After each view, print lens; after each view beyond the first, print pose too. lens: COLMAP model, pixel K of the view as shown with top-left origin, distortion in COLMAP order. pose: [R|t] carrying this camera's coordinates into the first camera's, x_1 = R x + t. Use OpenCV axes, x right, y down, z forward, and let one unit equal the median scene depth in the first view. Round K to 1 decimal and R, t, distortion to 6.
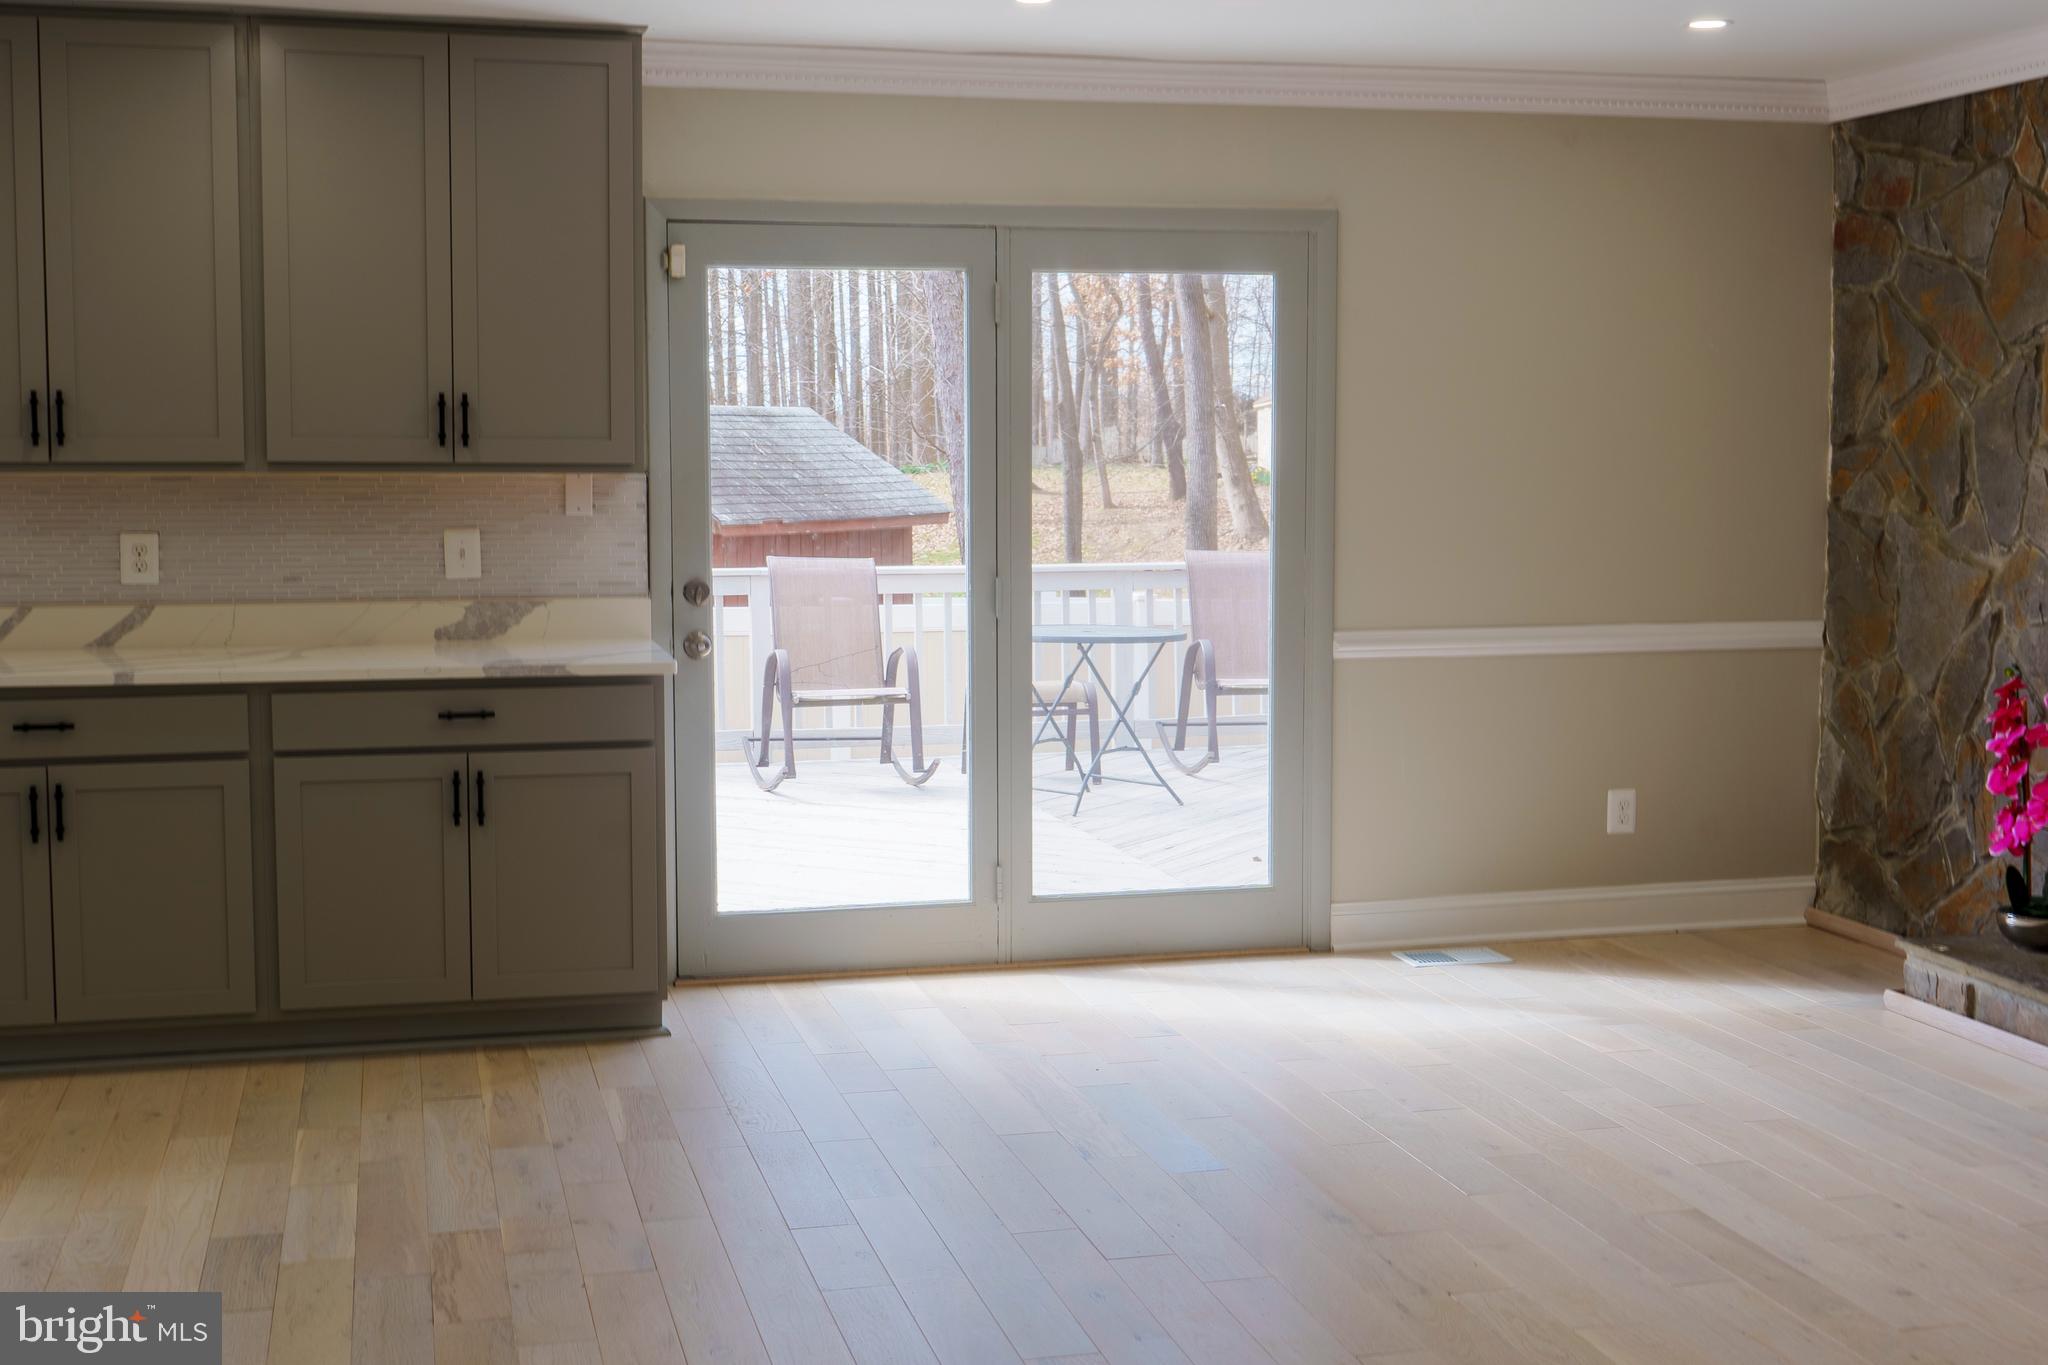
lens RADIAL K [[2531.1, 0, 1125.4], [0, 2531.1, 662.9], [0, 0, 1]] dist [-0.014938, 0.000000]
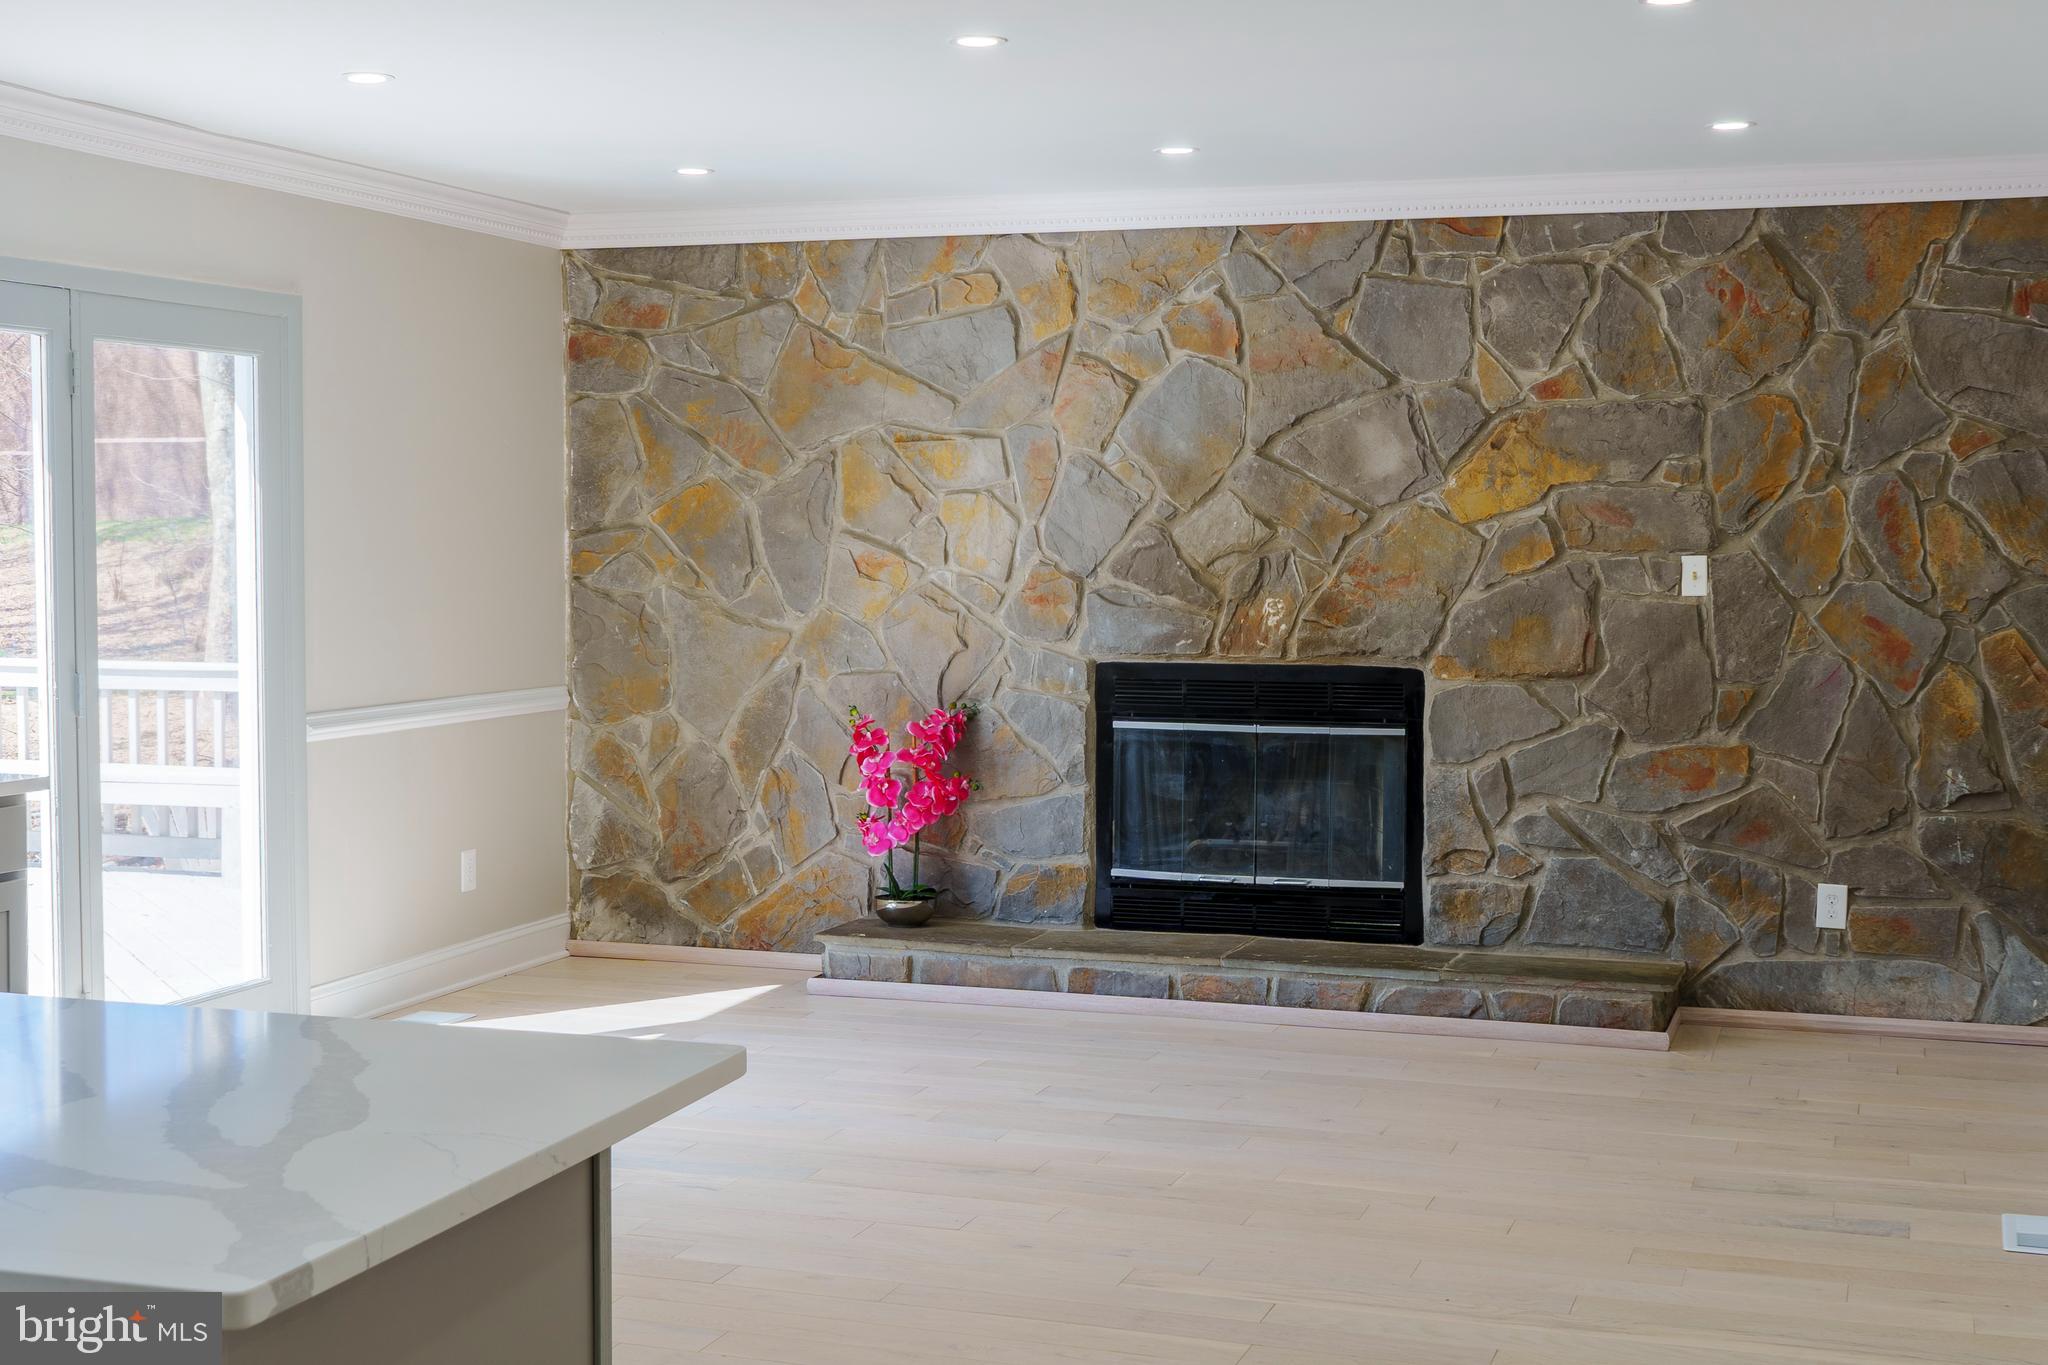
lens RADIAL K [[2531.1, 0, 1085.4], [0, 2531.1, 681.3], [0, 0, 1]] dist [-0.014938, 0.000000]
pose [[0.559069, -0.042859, 0.828013, -0.559010], [0.069985, 0.997538, 0.004380, -0.007721], [-0.826162, 0.055500, 0.560692, 0.179497]]
